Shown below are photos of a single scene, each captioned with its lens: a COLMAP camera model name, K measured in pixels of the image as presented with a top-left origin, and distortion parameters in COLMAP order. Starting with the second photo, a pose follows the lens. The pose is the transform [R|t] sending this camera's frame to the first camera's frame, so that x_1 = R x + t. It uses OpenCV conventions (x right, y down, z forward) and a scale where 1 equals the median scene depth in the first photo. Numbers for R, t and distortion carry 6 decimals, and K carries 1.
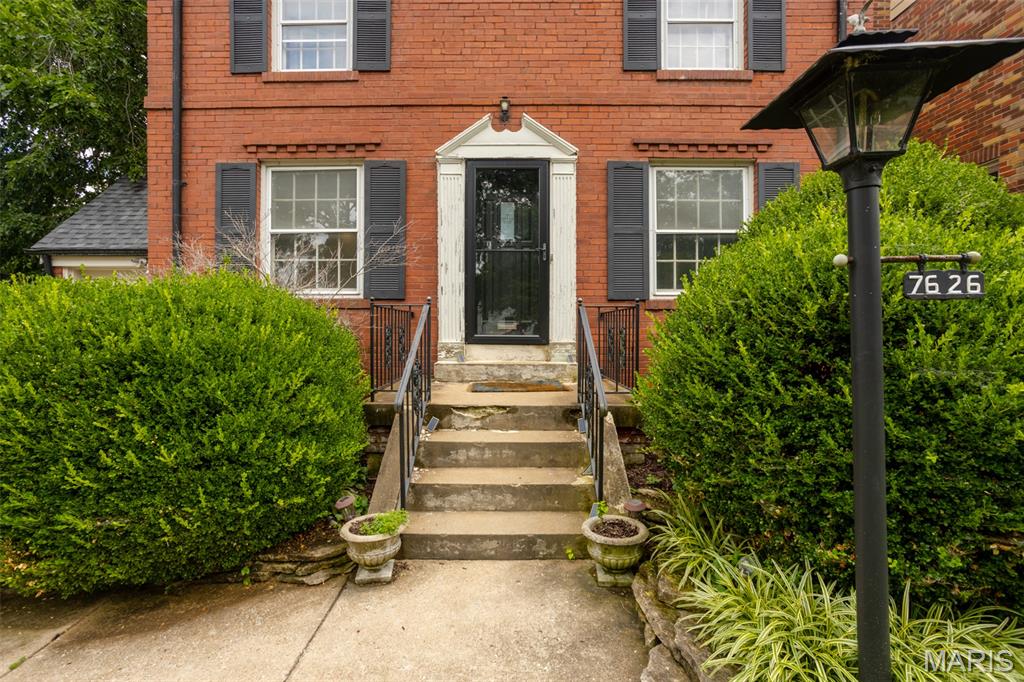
lens RADIAL K [[487.3, 0, 506.3], [0, 487.3, 335.7], [0, 0, 1]] dist [-0.021103, 0.006537]
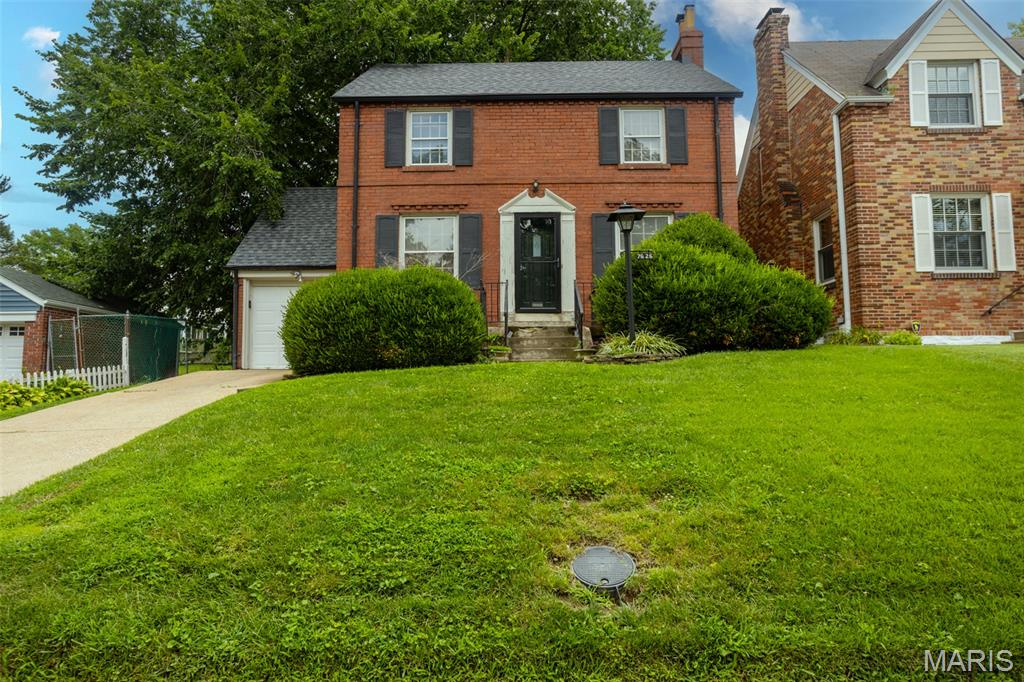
lens RADIAL K [[648.9, 0, 510.1], [0, 648.9, 343.2], [0, 0, 1]] dist [-0.007722, 0.021415]
pose [[0.999949, -0.008434, 0.005510, -0.117277], [0.008892, 0.995967, -0.089273, 0.342666], [-0.004735, 0.089318, 0.995992, -1.384570]]
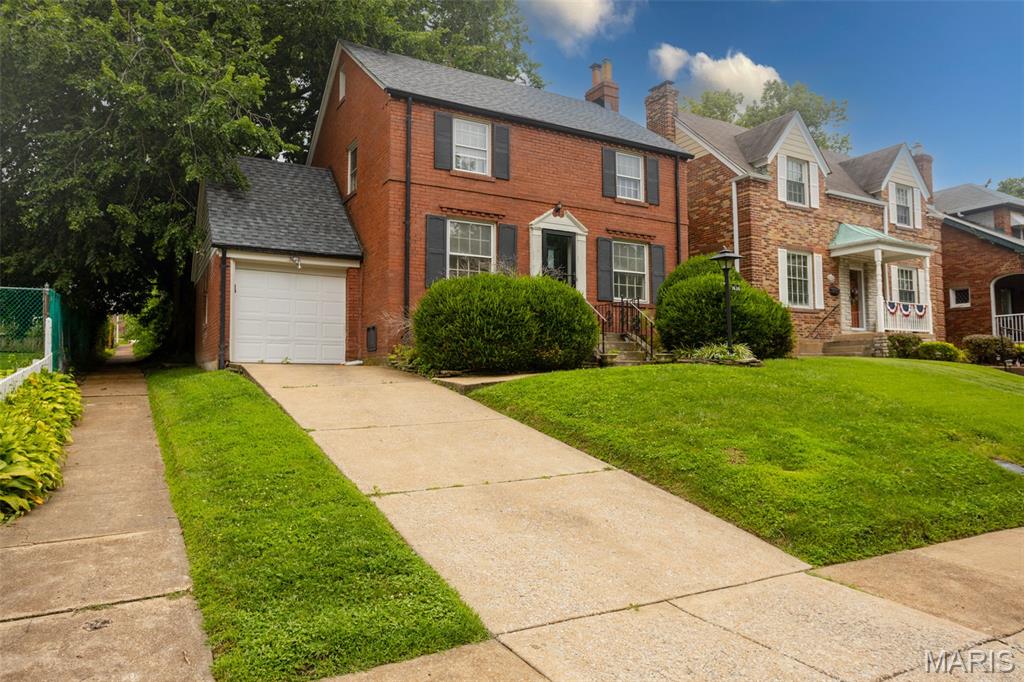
lens RADIAL K [[662.2, 0, 512.1], [0, 662.2, 342.1], [0, 0, 1]] dist [0.008822, -0.004353]
pose [[0.864758, 0.025846, 0.501523, -1.577794], [0.012671, 0.997234, -0.073240, 0.318111], [-0.502029, 0.069689, 0.862039, -1.309065]]
